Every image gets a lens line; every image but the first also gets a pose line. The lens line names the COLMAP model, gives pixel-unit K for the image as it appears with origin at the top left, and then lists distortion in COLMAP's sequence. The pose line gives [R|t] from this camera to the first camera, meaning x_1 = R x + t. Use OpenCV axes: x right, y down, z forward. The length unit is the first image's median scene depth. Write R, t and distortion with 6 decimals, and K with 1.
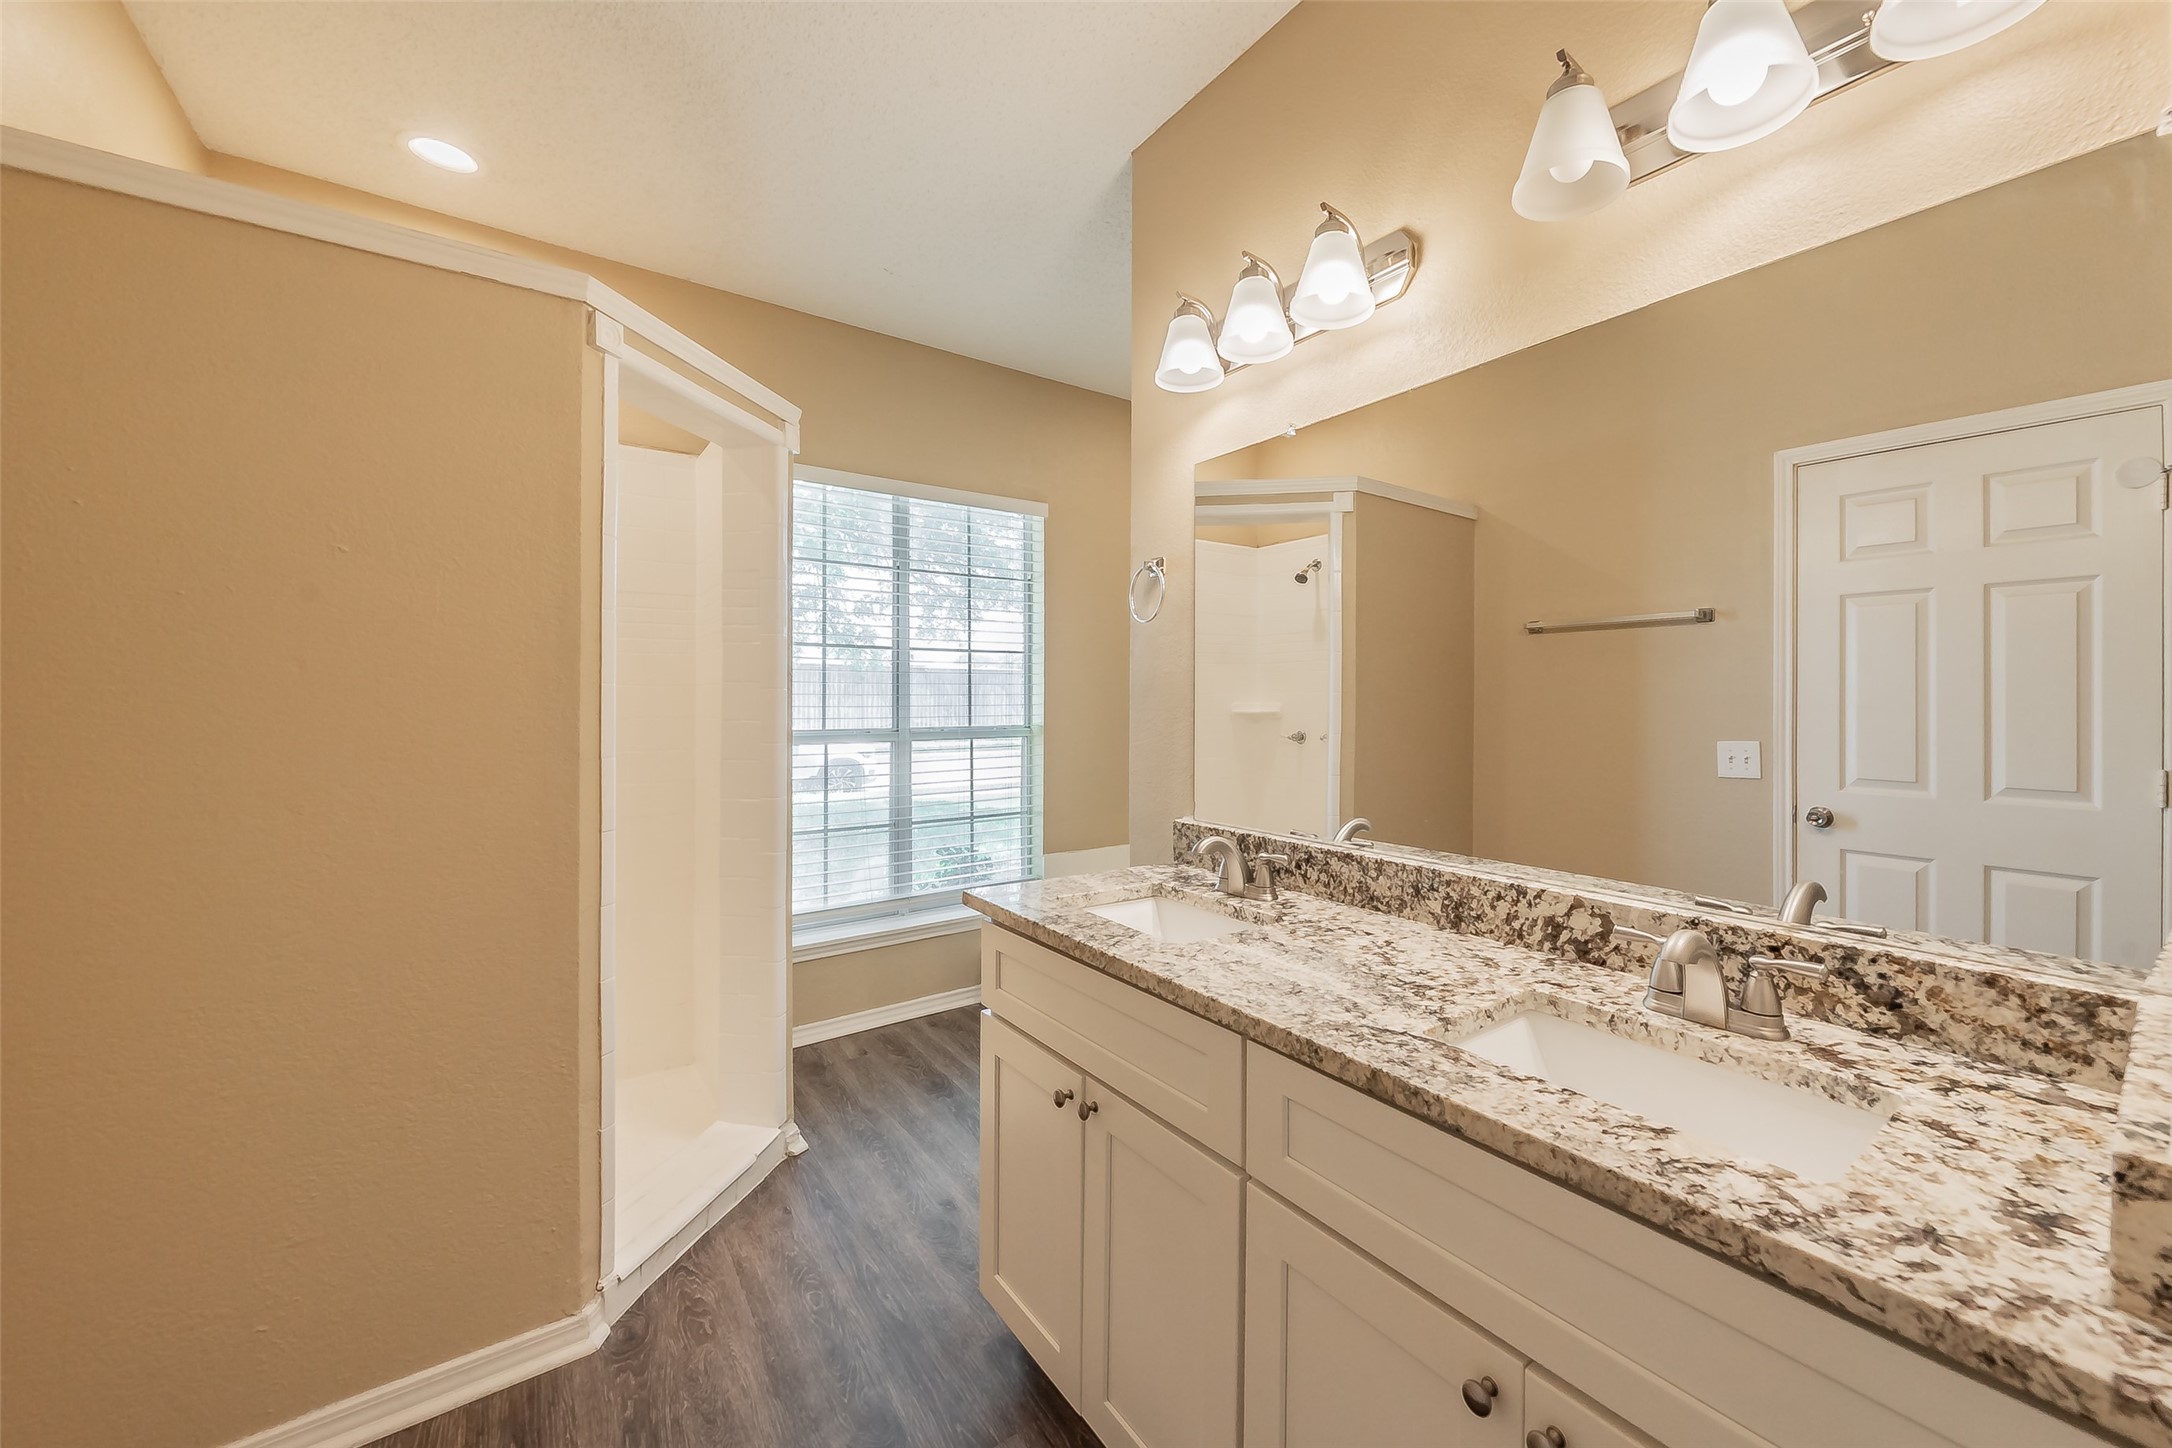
lens RADIAL K [[812.7, 0, 1159.4], [0, 812.7, 698.9], [0, 0, 1]] dist [-0.010402, -0.000054]
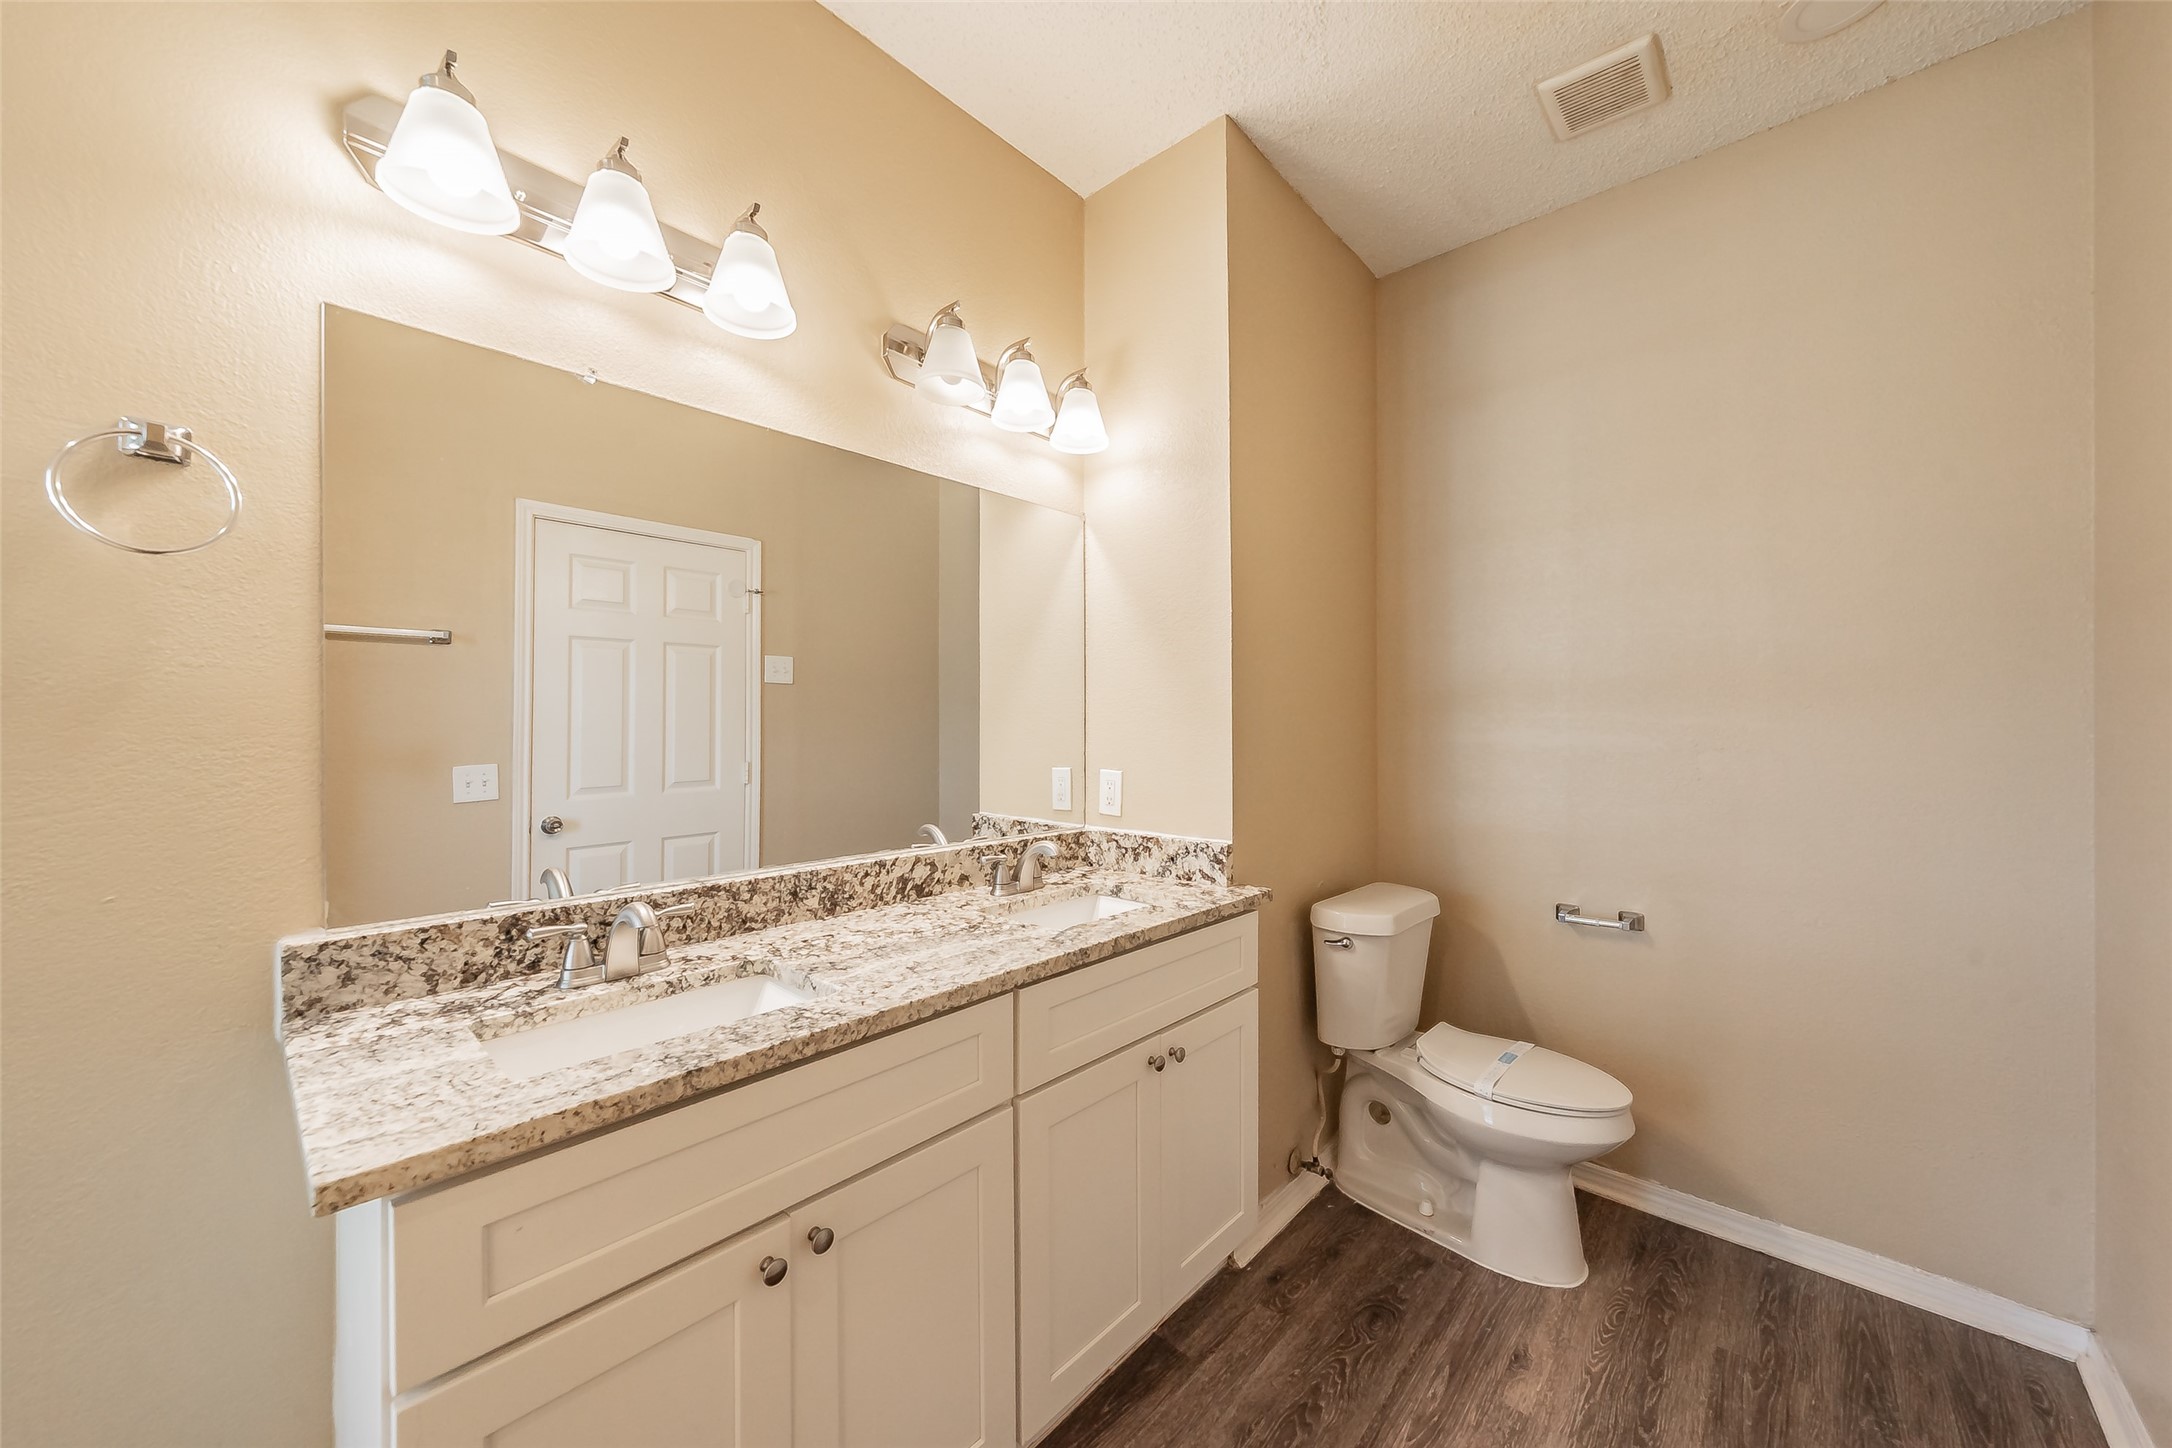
lens RADIAL K [[784.6, 0, 1086.0], [0, 784.6, 724.0], [0, 0, 1]] dist [-0.001058, 0.000004]
pose [[-0.159901, -0.000081, 0.987133, -0.876575], [0.000937, 1.000000, 0.000234, 0.005263], [-0.987133, 0.000962, -0.159901, 0.864131]]
